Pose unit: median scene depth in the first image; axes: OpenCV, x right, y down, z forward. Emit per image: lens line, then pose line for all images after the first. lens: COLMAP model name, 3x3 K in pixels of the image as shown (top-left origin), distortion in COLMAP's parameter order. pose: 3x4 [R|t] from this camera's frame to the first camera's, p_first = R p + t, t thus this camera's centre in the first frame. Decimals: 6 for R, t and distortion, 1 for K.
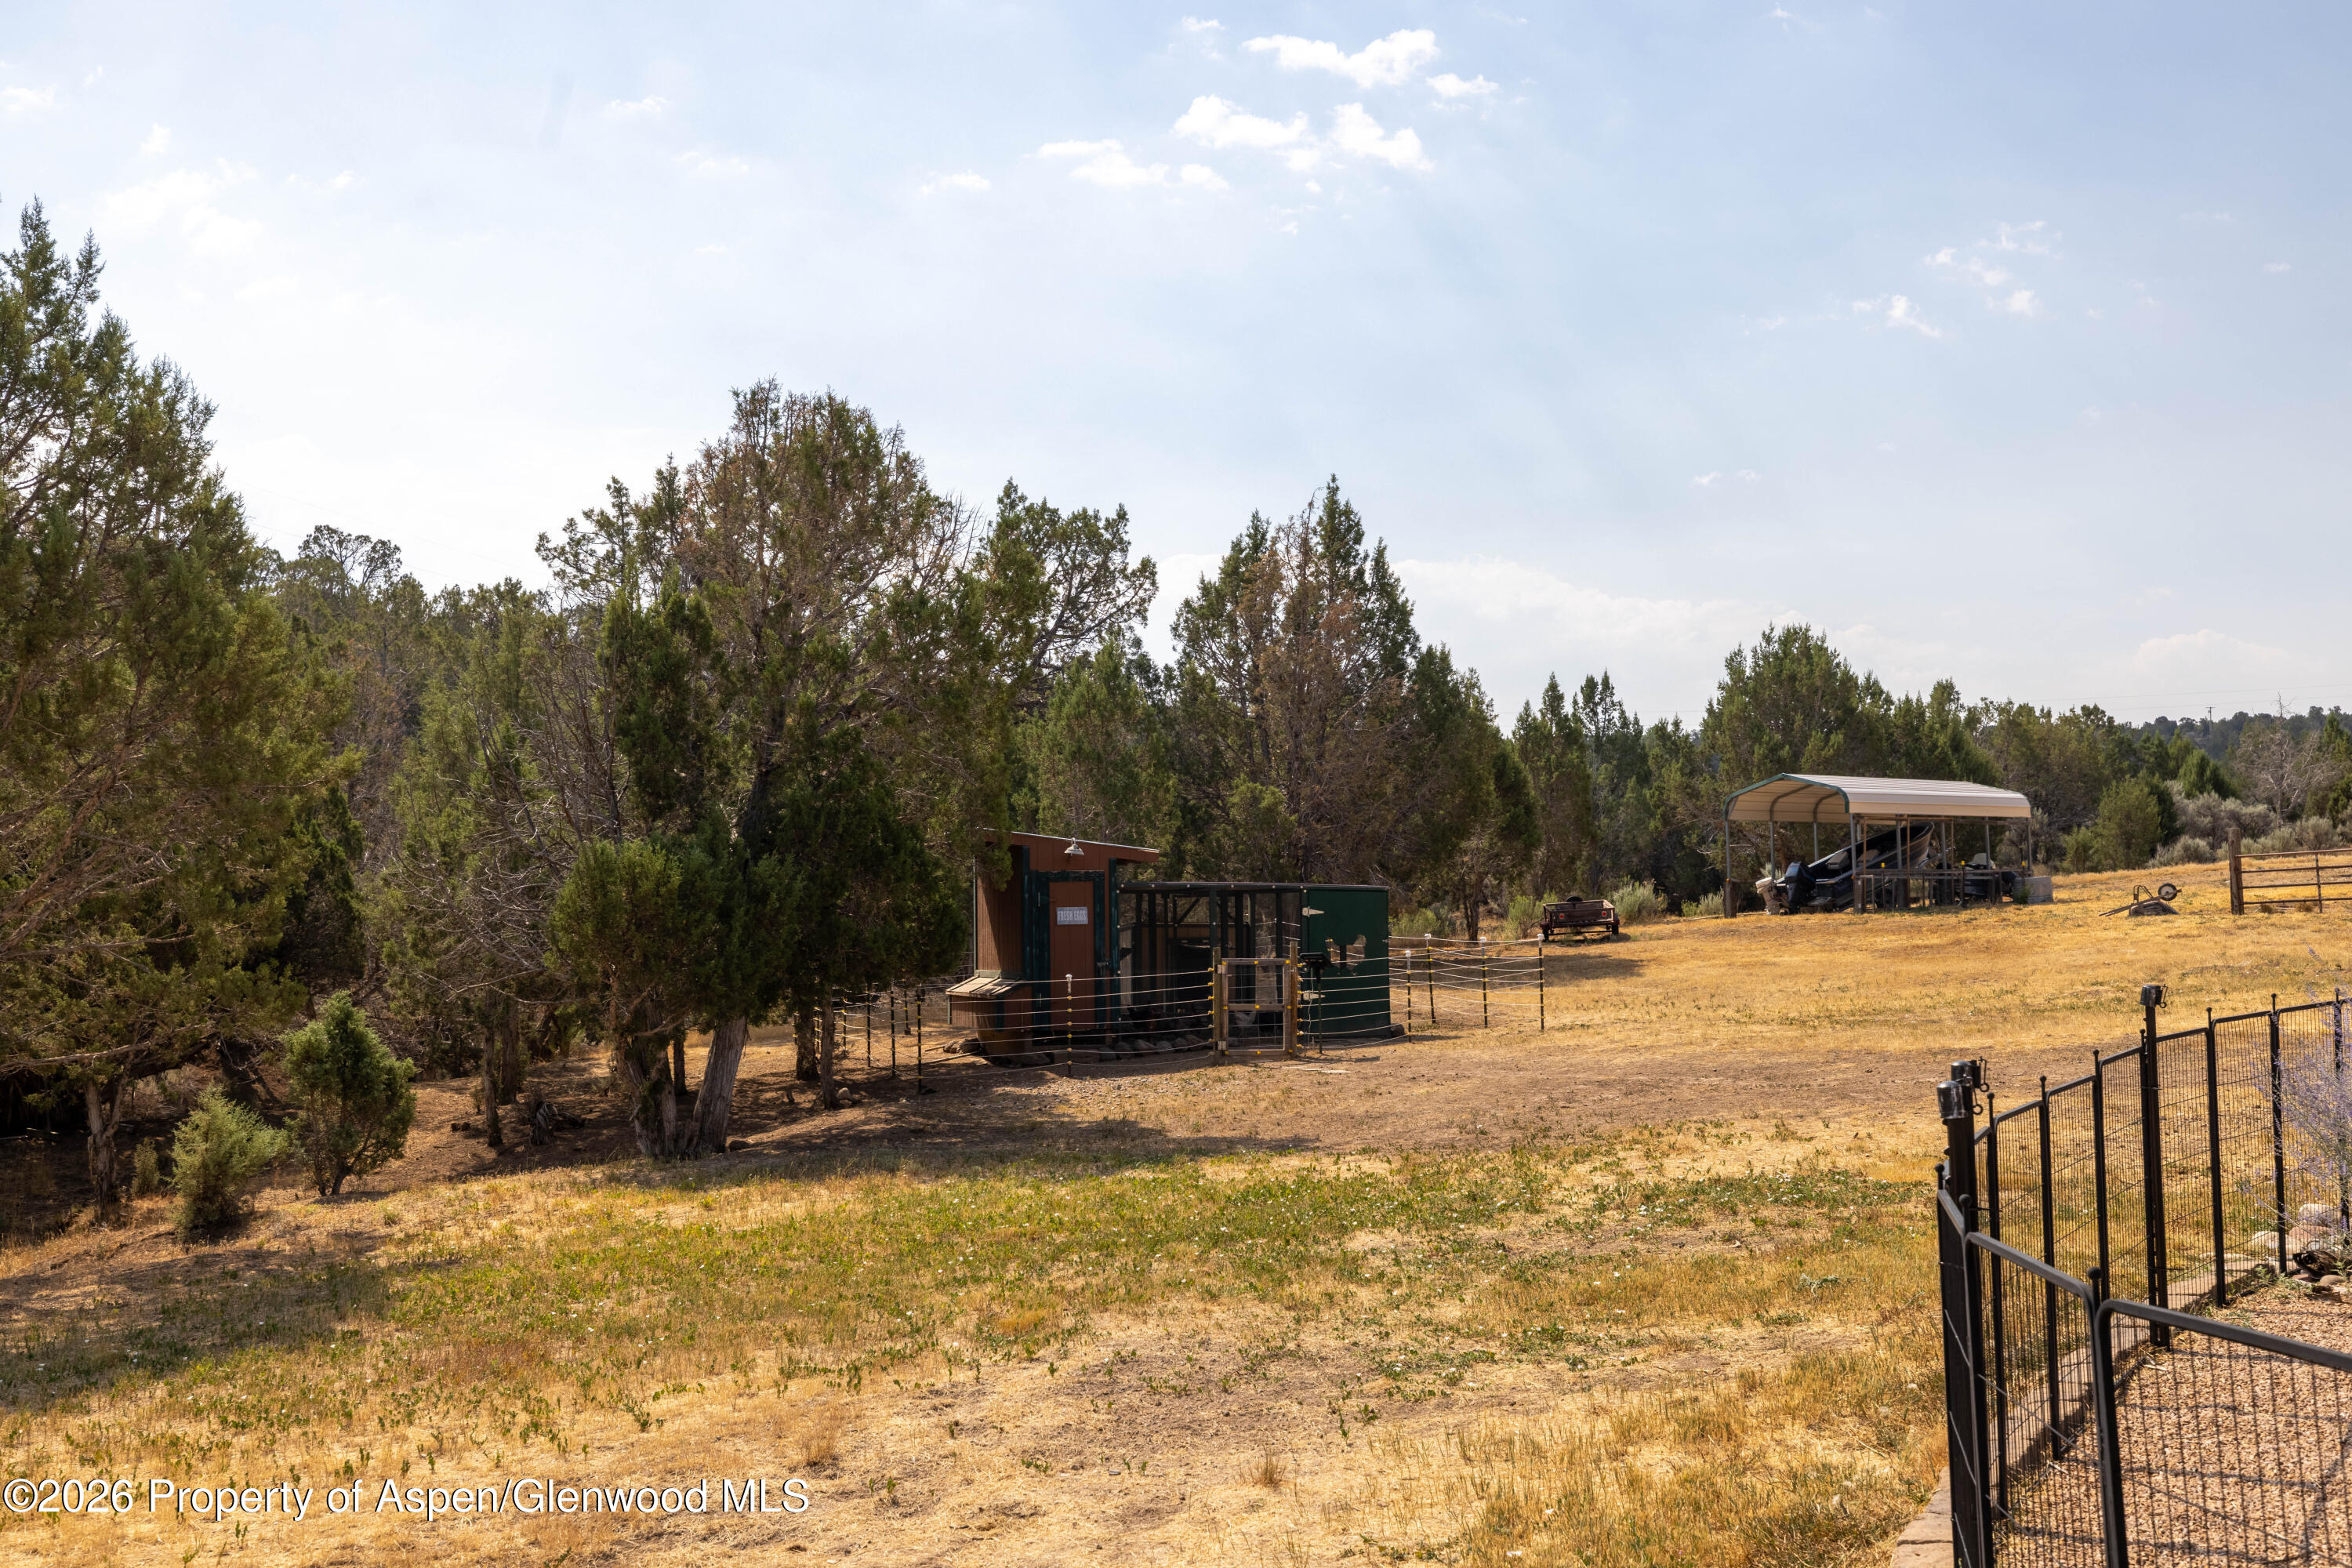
lens RADIAL K [[2255.5, 0, 1197.3], [0, 2255.5, 793.8], [0, 0, 1]] dist [-0.006121, 0.000000]
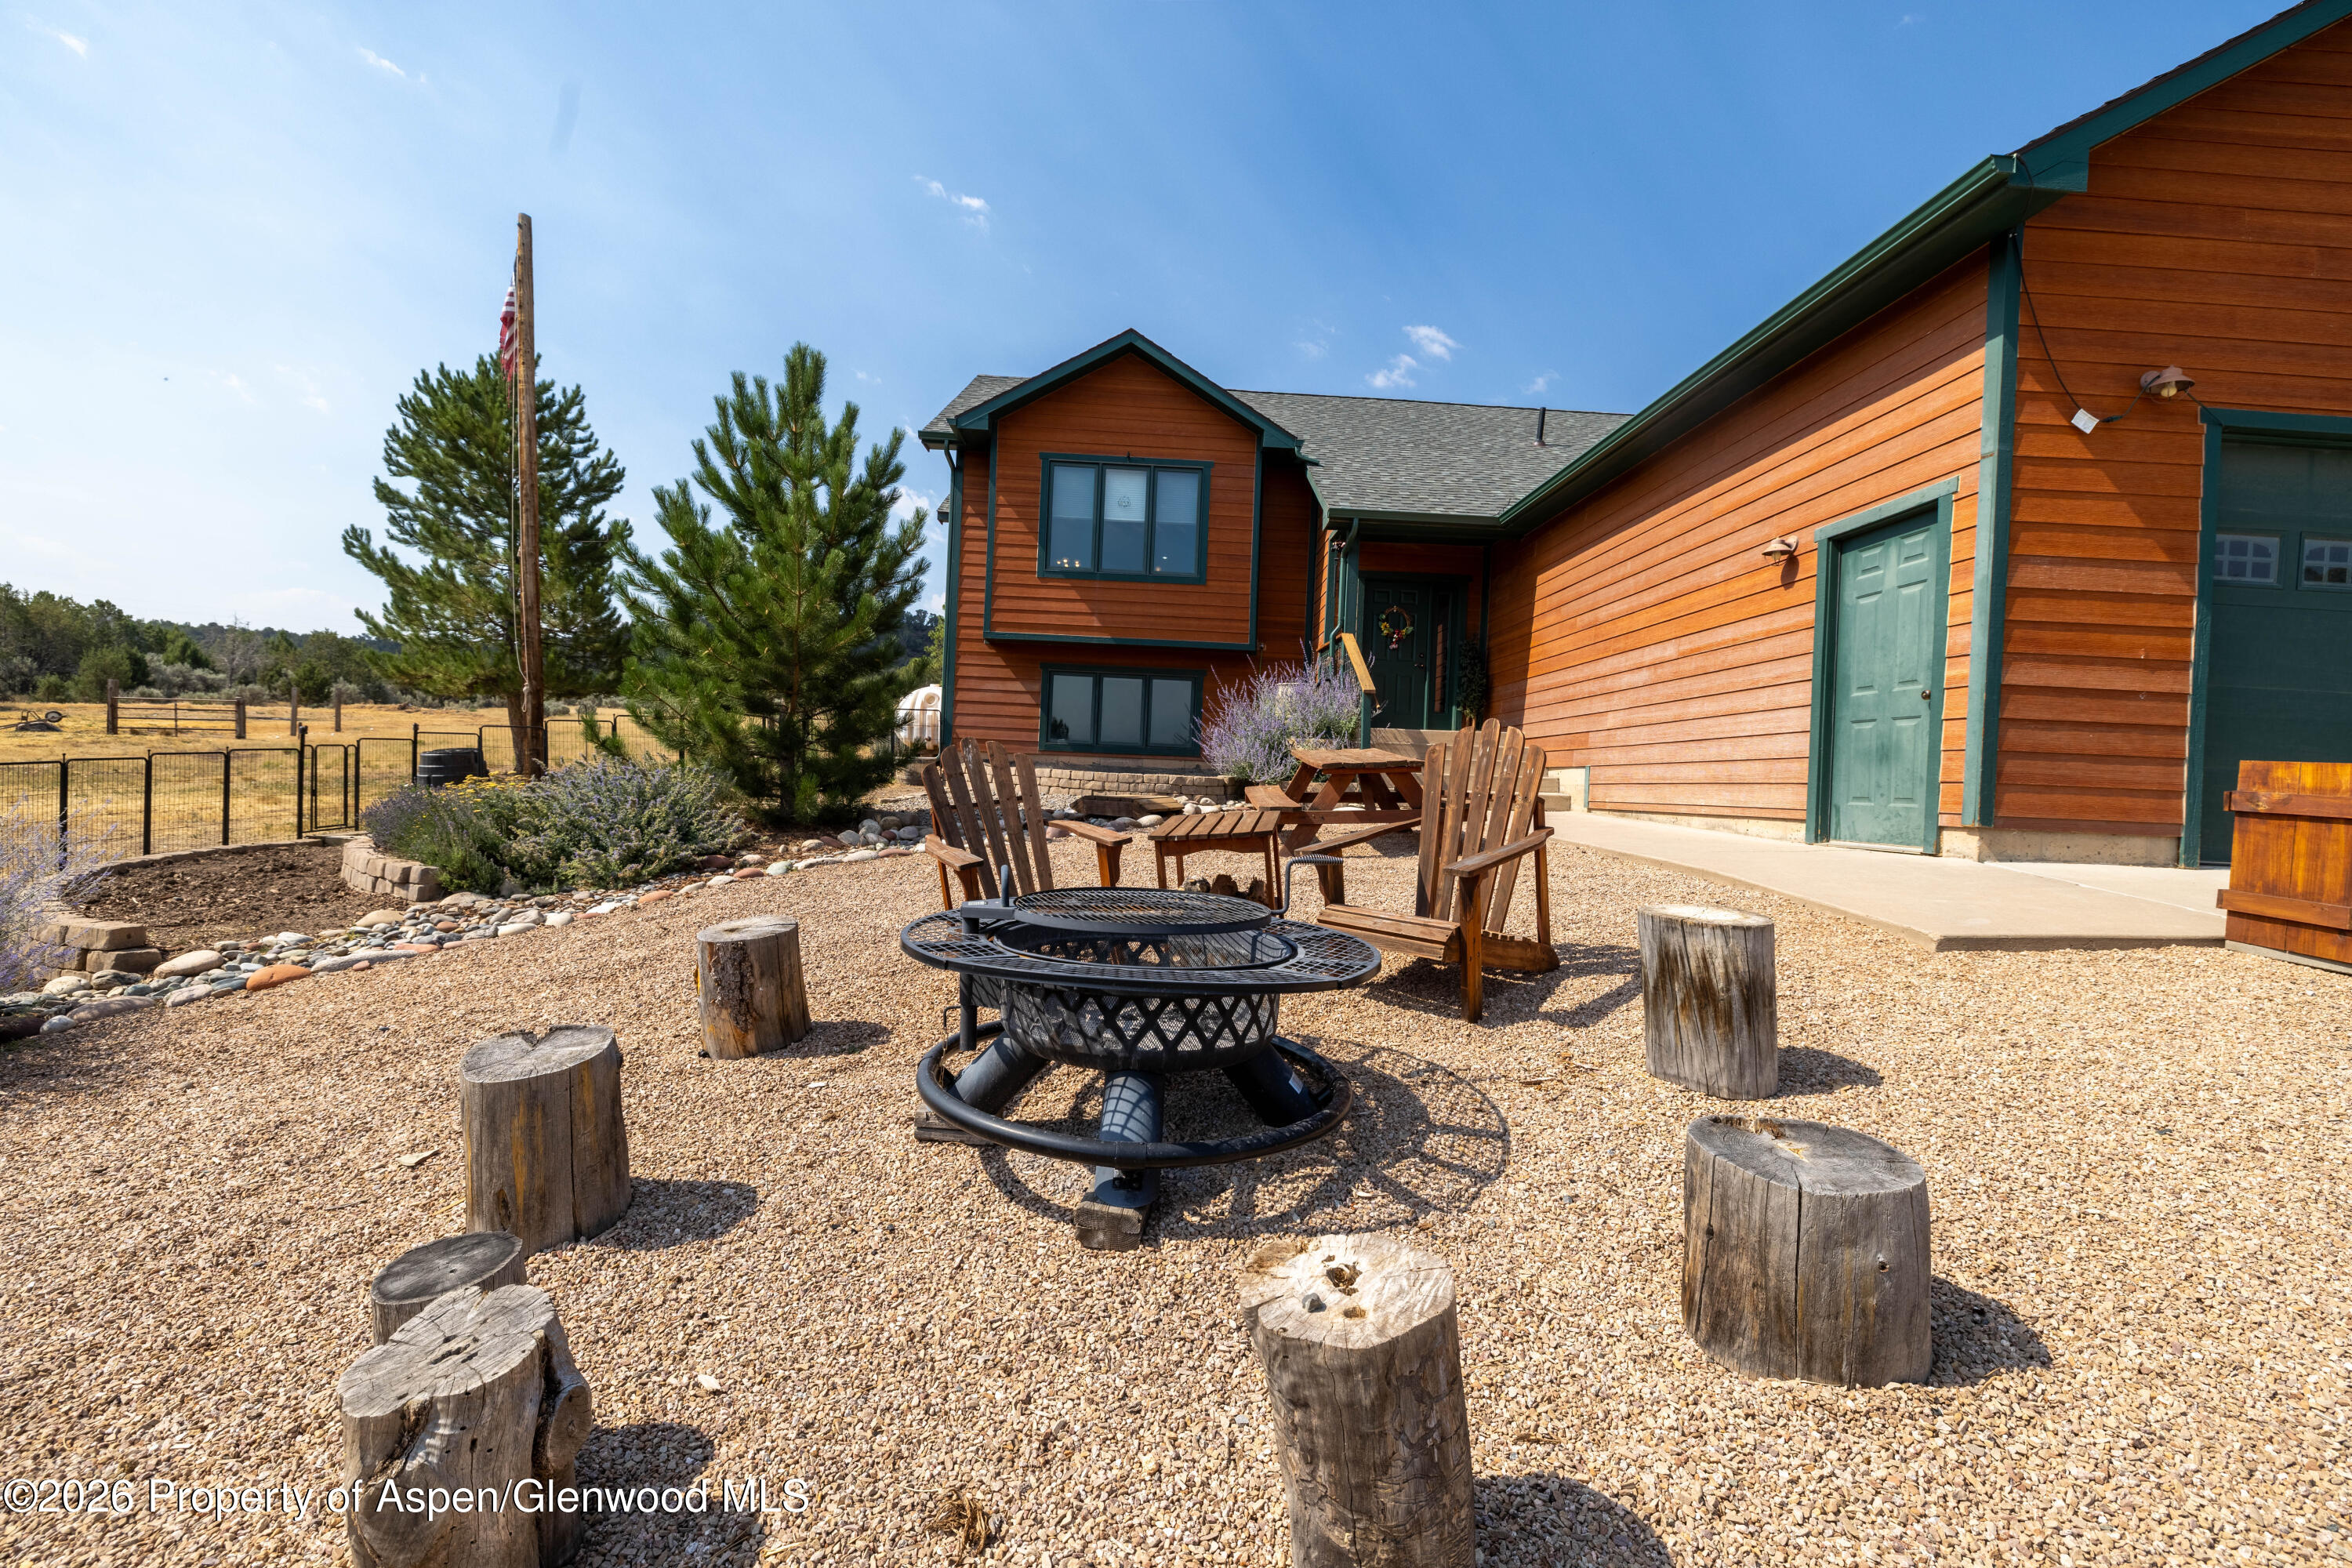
lens RADIAL K [[987.3, 0, 1177.2], [0, 987.3, 784.7], [0, 0, 1]] dist [0.001273, -0.000614]
pose [[0.381497, 0.018051, 0.924194, 0.096722], [-0.099791, 0.994770, 0.021763, -0.000693], [-0.918968, -0.100529, 0.381304, 0.043983]]
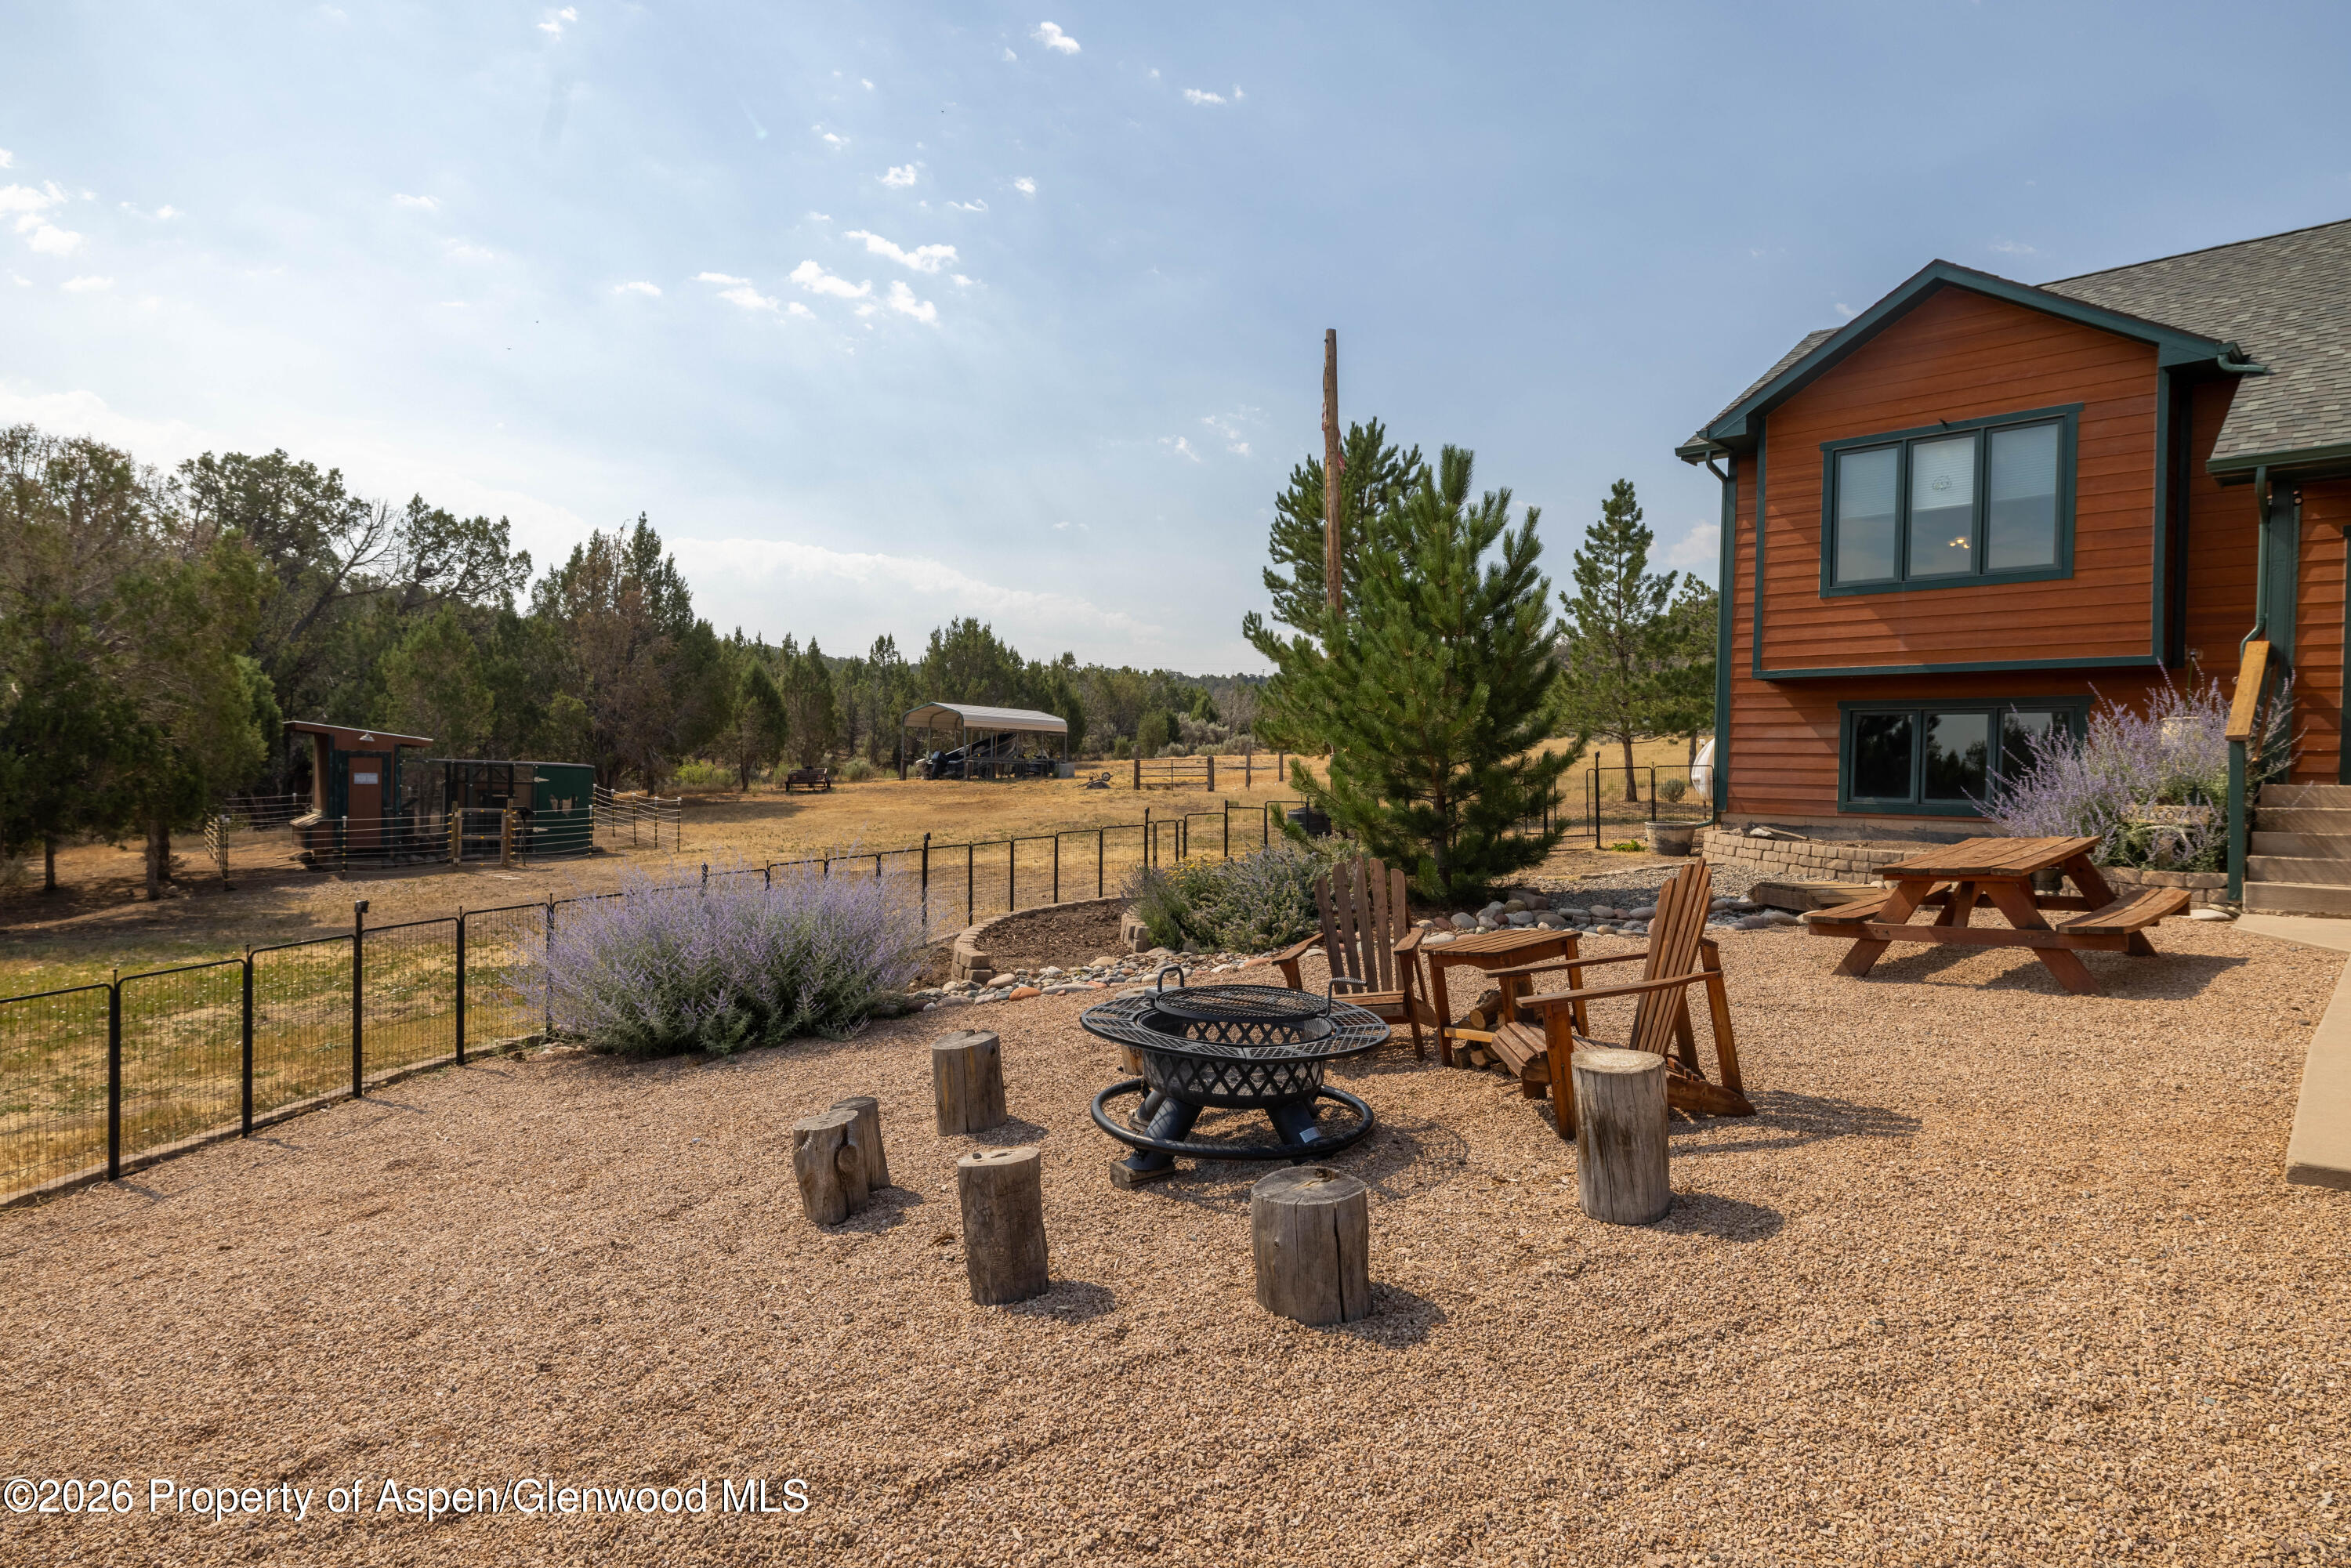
lens RADIAL K [[1261.7, 0, 1189.5], [0, 1261.7, 783.7], [0, 0, 1]] dist [-0.006467, 0.002590]
pose [[0.934291, 0.029798, 0.355265, 0.104720], [-0.054235, 0.996782, 0.059025, -0.016323], [-0.352362, -0.074415, 0.932900, -0.027953]]
